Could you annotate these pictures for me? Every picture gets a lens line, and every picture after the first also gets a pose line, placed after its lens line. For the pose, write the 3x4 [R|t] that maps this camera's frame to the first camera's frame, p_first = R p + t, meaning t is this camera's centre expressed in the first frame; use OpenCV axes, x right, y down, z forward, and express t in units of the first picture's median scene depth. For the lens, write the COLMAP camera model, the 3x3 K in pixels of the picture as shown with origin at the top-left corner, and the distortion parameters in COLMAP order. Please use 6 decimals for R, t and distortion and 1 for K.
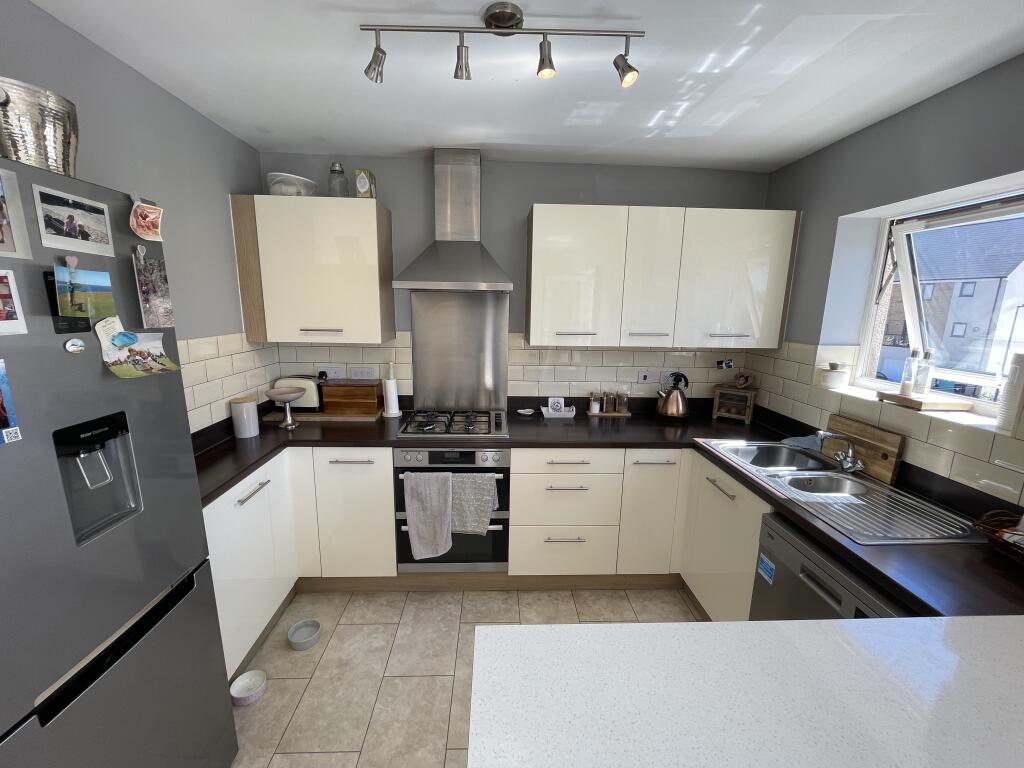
lens RADIAL K [[414.7, 0, 509.9], [0, 414.7, 382.8], [0, 0, 1]] dist [-0.000246, -0.000107]
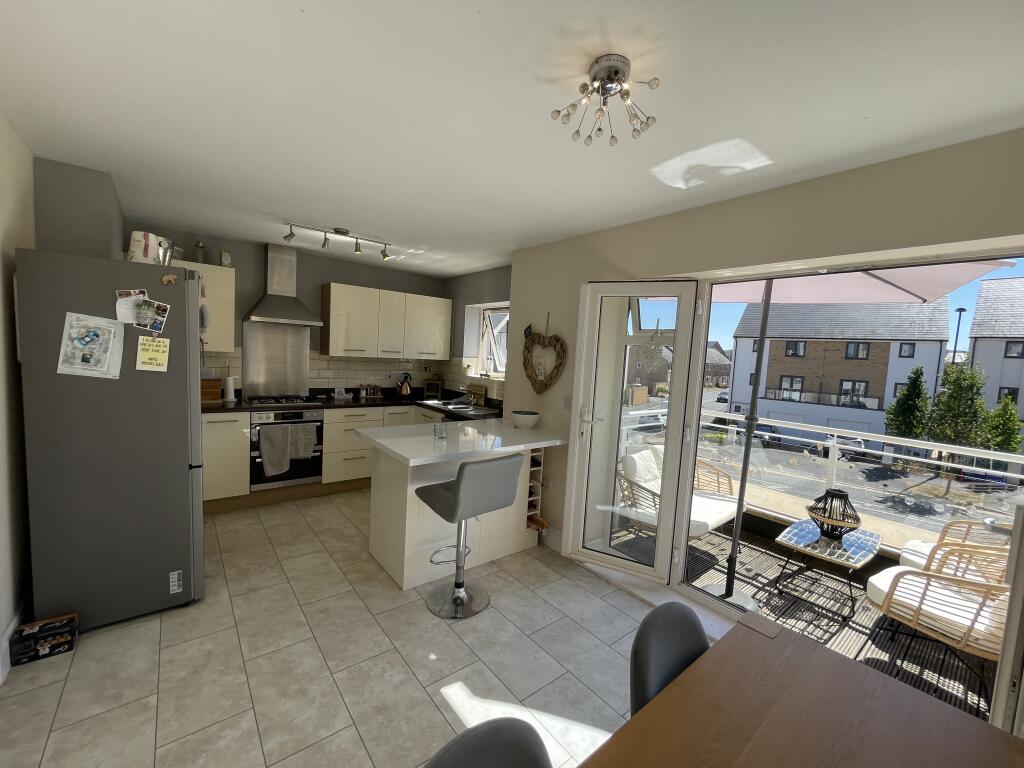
lens RADIAL K [[414.7, 0, 509.9], [0, 414.7, 382.8], [0, 0, 1]] dist [-0.000246, -0.000107]
pose [[0.801410, -0.016446, 0.597890, -0.433477], [0.072137, 0.994983, -0.069324, 0.225685], [-0.593750, 0.098687, 0.798575, -0.983184]]
